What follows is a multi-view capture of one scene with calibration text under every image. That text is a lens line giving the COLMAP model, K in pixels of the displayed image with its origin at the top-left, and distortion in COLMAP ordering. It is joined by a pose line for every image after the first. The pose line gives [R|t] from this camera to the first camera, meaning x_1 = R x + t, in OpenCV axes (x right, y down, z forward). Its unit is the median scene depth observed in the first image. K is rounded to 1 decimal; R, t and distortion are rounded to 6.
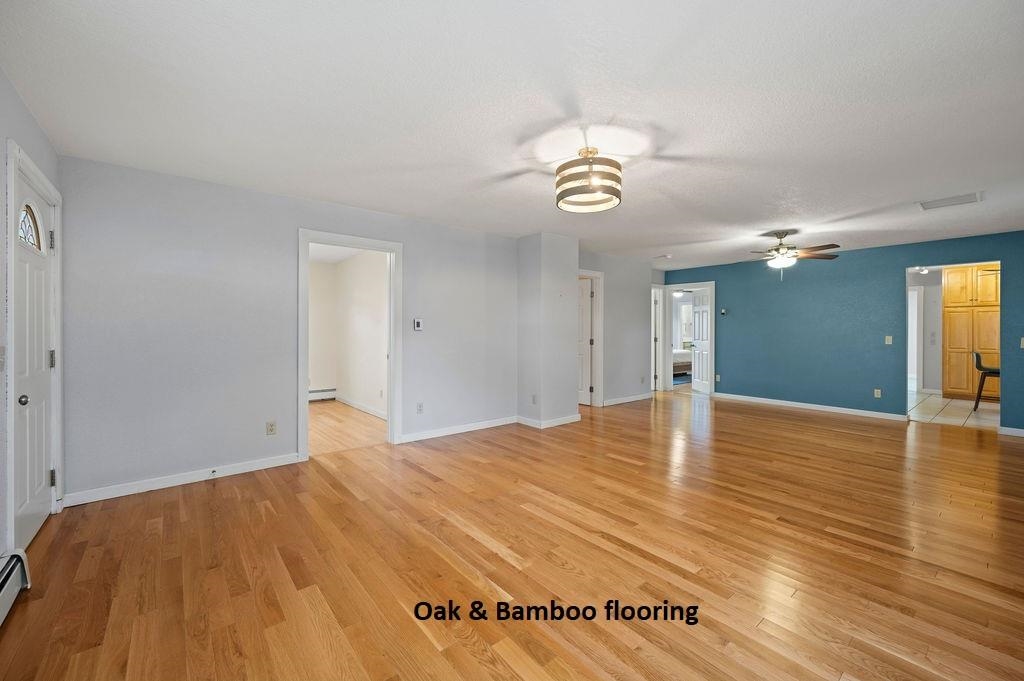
lens RADIAL K [[413.4, 0, 515.9], [0, 413.4, 329.1], [0, 0, 1]] dist [0.000097, 0.000098]
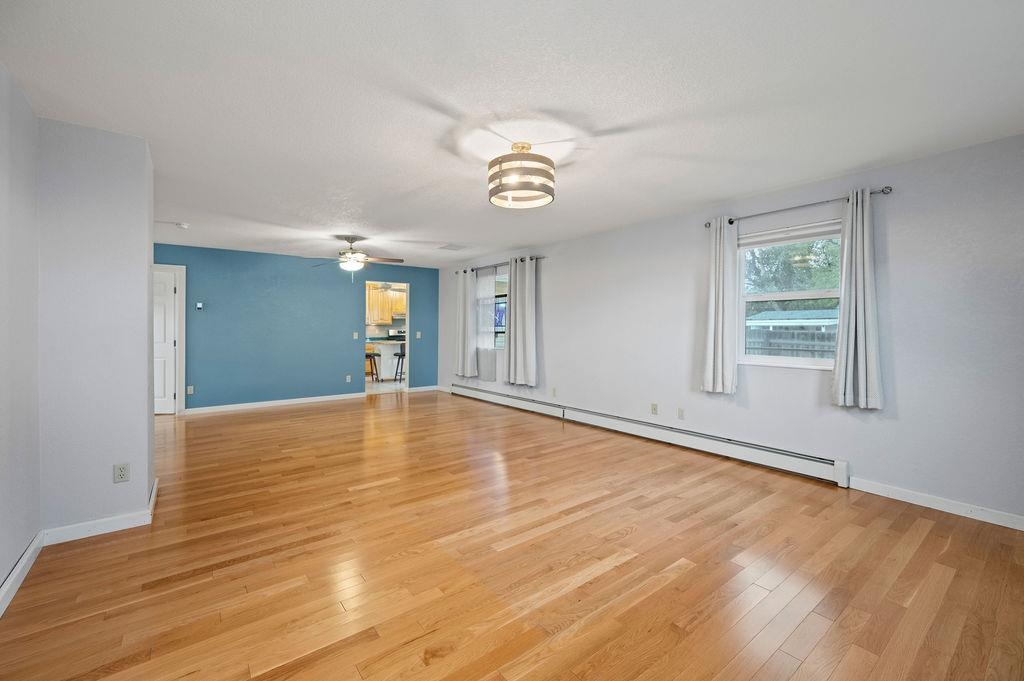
lens RADIAL K [[428.2, 0, 516.0], [0, 428.2, 328.4], [0, 0, 1]] dist [0.000943, 0.000082]
pose [[0.036795, -0.006784, 0.999300, -0.770226], [0.003754, 0.999971, 0.006651, -0.004612], [-0.999316, 0.003507, 0.036820, 0.892947]]
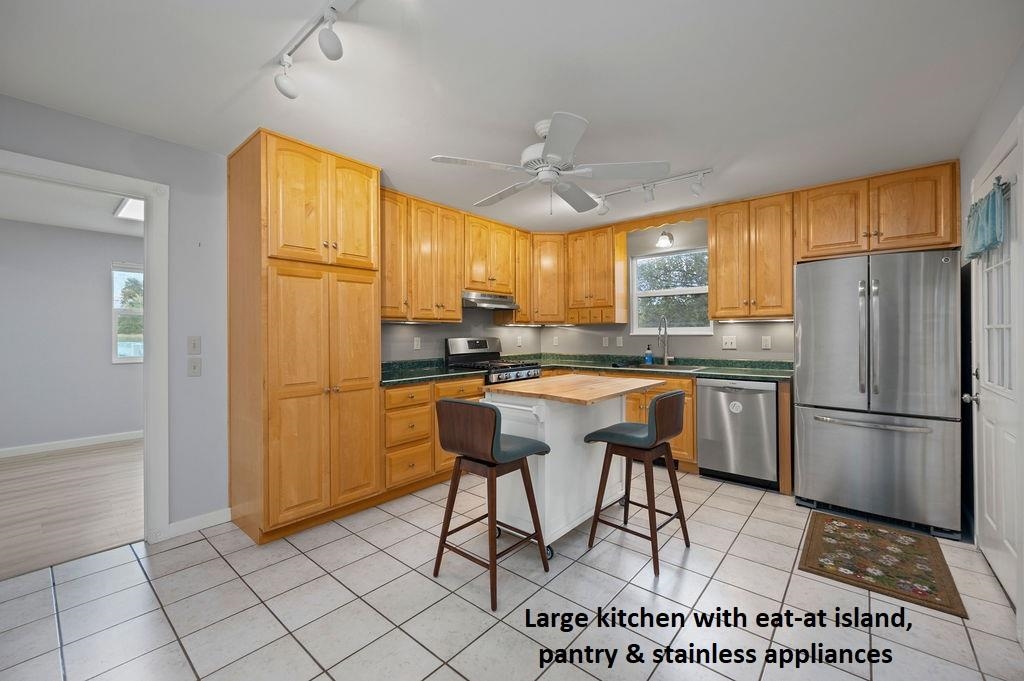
lens RADIAL K [[415.4, 0, 520.7], [0, 415.4, 338.5], [0, 0, 1]] dist [-0.001550, 0.000003]
pose [[-0.182819, -0.008945, 0.983106, 1.783128], [0.003526, 0.999946, 0.009754, 0.016293], [-0.983140, 0.005250, -0.182777, 2.306514]]
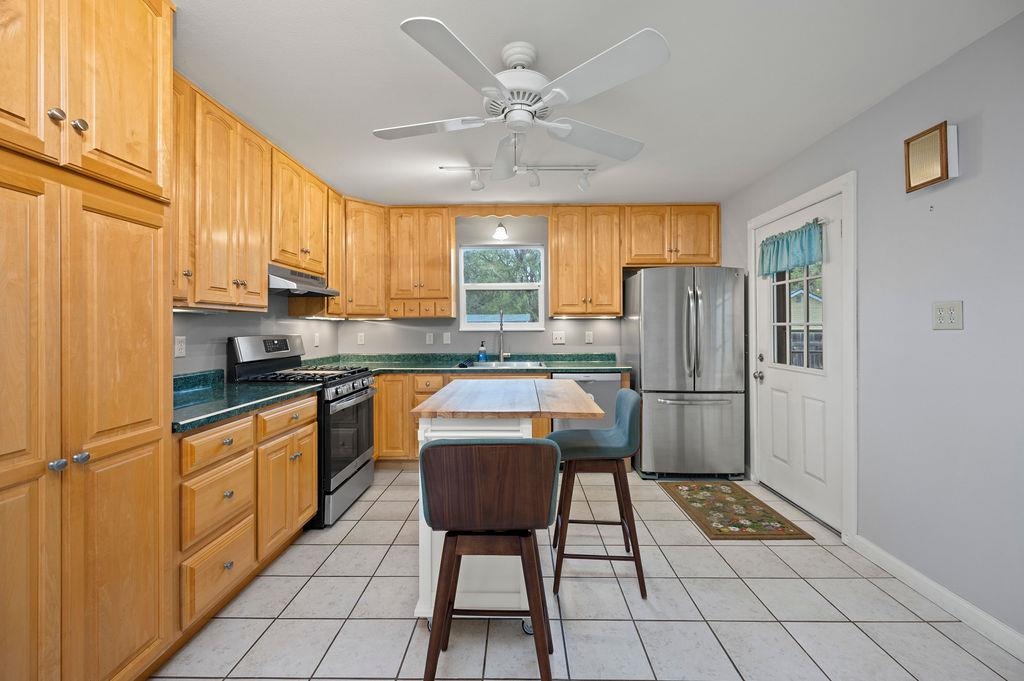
lens RADIAL K [[413.4, 0, 515.9], [0, 413.4, 329.1], [0, 0, 1]] dist [0.000097, 0.000098]
pose [[-0.760611, 0.003754, 0.649197, 2.206353], [0.004746, 0.999989, -0.000222, 0.015272], [-0.649190, 0.002913, -0.760620, 2.583815]]
